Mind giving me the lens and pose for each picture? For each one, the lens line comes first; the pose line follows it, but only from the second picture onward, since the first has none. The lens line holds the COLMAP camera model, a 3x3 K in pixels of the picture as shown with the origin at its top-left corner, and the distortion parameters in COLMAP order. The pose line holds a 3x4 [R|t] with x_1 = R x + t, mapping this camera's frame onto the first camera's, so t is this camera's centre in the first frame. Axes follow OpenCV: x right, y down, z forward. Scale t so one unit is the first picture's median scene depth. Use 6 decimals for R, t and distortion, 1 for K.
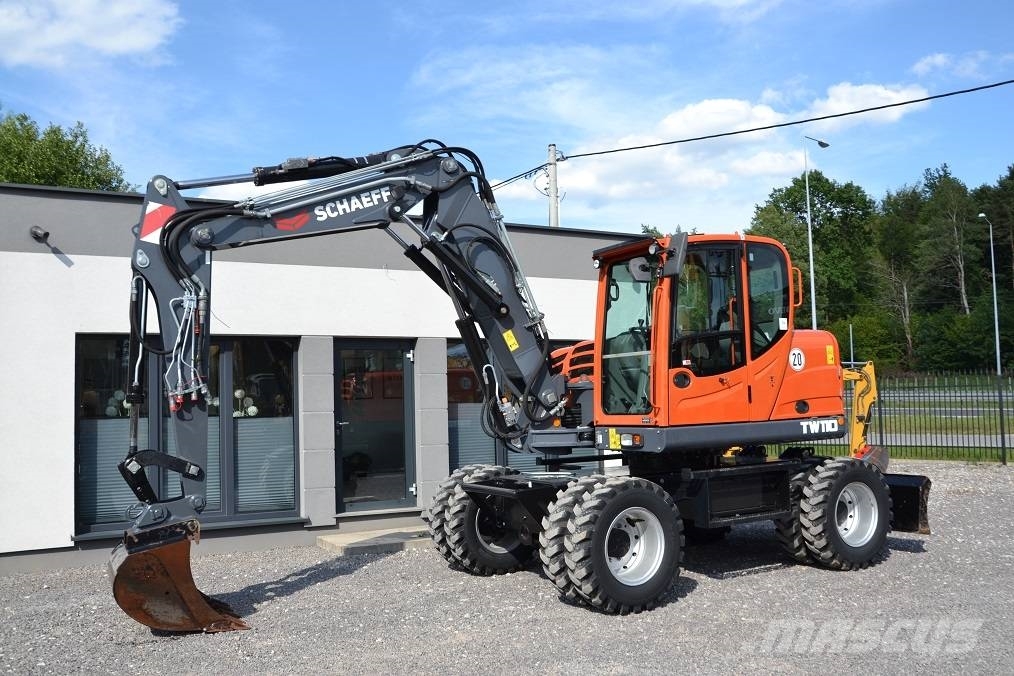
lens RADIAL K [[911.3, 0, 505.2], [0, 911.3, 367.4], [0, 0, 1]] dist [-0.099957, 0.084036]
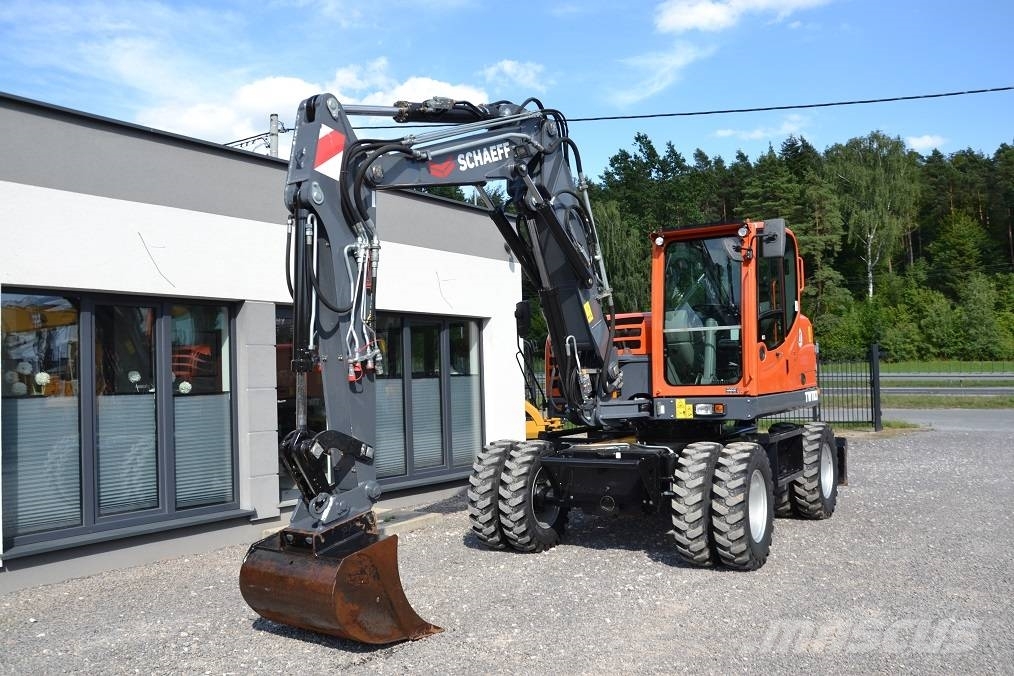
lens RADIAL K [[911.3, 0, 534.9], [0, 911.3, 362.8], [0, 0, 1]] dist [-0.099957, 0.084036]
pose [[0.874215, 0.009049, 0.485455, -0.519433], [-0.014797, 0.999858, 0.008010, 0.018515], [-0.485314, -0.014186, 0.874225, 0.157435]]
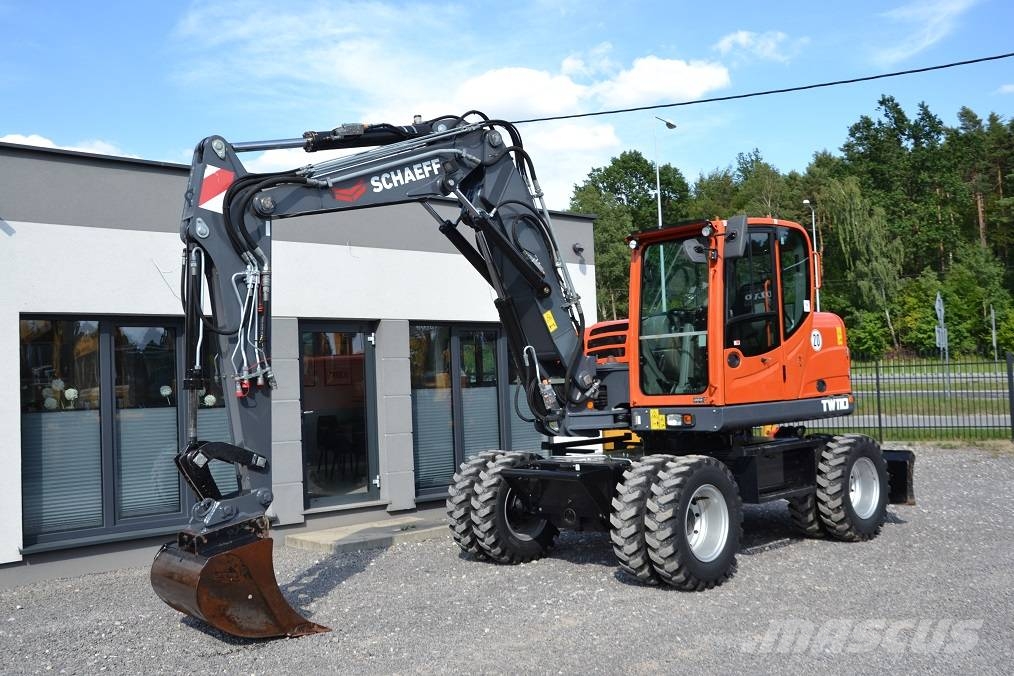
lens RADIAL K [[986.2, 0, 506.9], [0, 986.2, 368.0], [0, 0, 1]] dist [-0.022533, 0.000000]
pose [[0.975241, -0.008516, 0.220980, -0.269714], [0.005850, 0.999902, 0.012718, 0.006776], [-0.221067, -0.011110, 0.975195, -0.022529]]
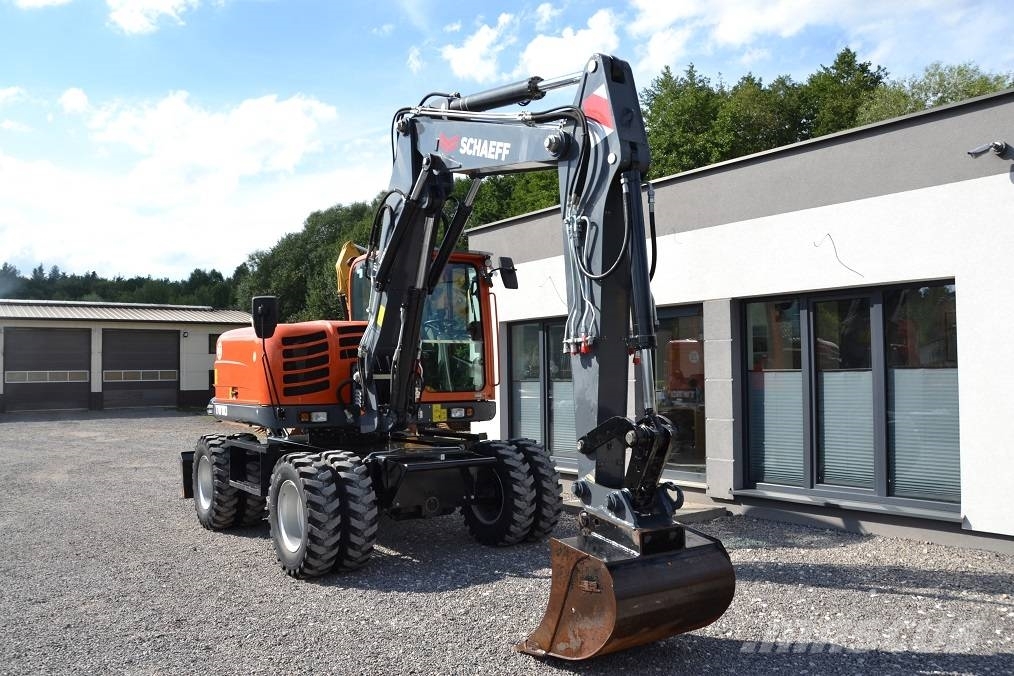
lens RADIAL K [[808.5, 0, 509.9], [0, 808.5, 363.8], [0, 0, 1]] dist [-0.153198, 0.086202]
pose [[0.140578, 0.004708, -0.990058, 0.944807], [0.051490, 0.998601, 0.012059, 0.014414], [0.988730, -0.052674, 0.140139, 0.959703]]
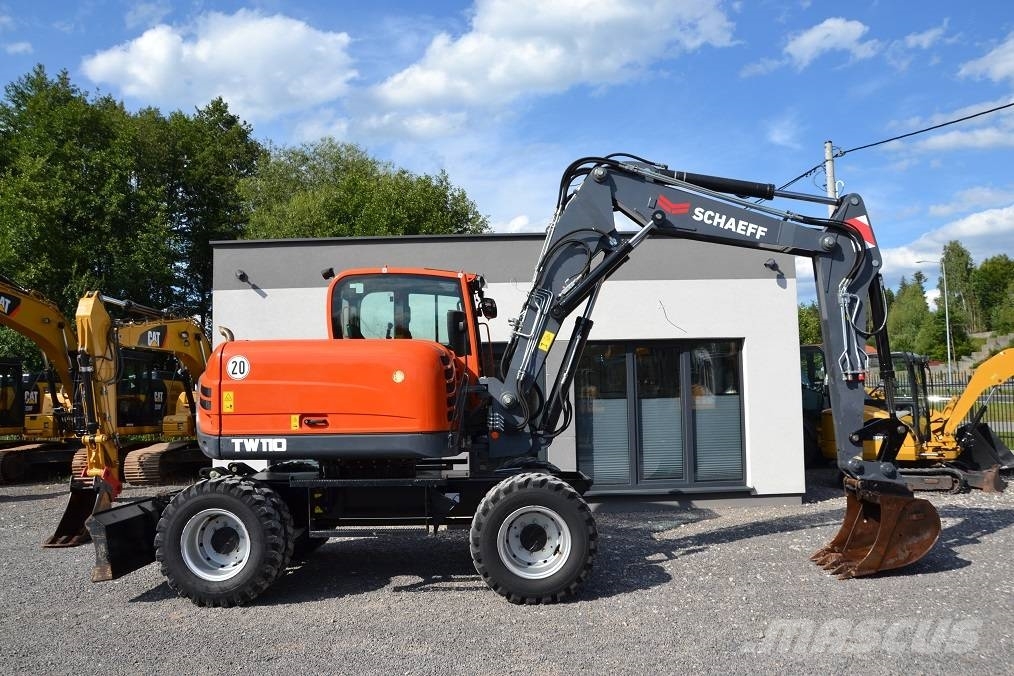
lens RADIAL K [[808.5, 0, 505.5], [0, 808.5, 367.4], [0, 0, 1]] dist [-0.153198, 0.086202]
pose [[0.880598, -0.015029, -0.473625, 0.463386], [0.019548, 0.999798, 0.004620, -0.009512], [0.473460, -0.013327, 0.880715, 0.132765]]
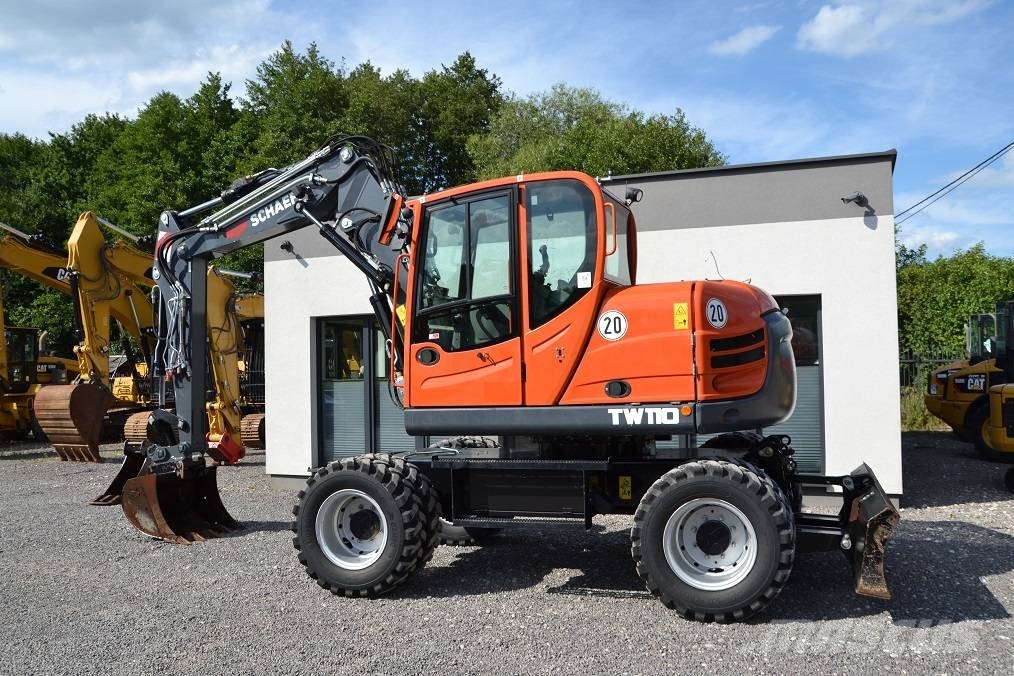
lens RADIAL K [[868.3, 0, 514.2], [0, 868.3, 381.1], [0, 0, 1]] dist [-0.106906, 0.034735]
pose [[0.639666, 0.020209, -0.768387, 0.816782], [0.034054, 0.997928, 0.054595, -0.004815], [0.767898, -0.061090, 0.637652, 0.469595]]
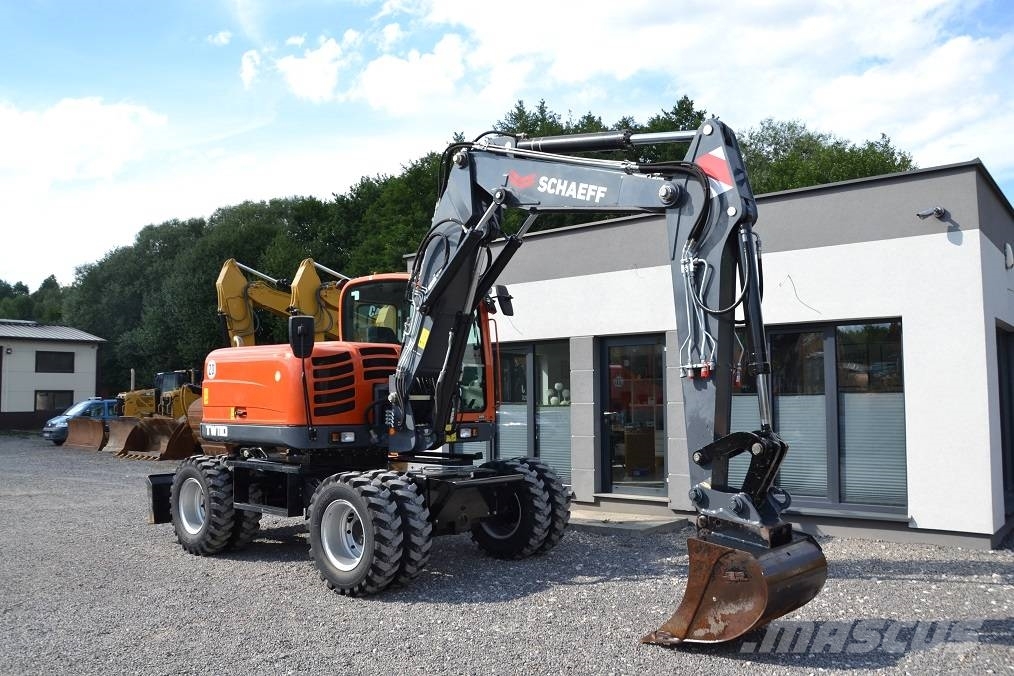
lens RADIAL K [[808.5, 0, 507.5], [0, 808.5, 367.5], [0, 0, 1]] dist [-0.153198, 0.086202]
pose [[0.360755, -0.016477, -0.932515, 0.940195], [0.038242, 0.999264, -0.002862, 0.004460], [0.931876, -0.034629, 0.361120, 0.710821]]
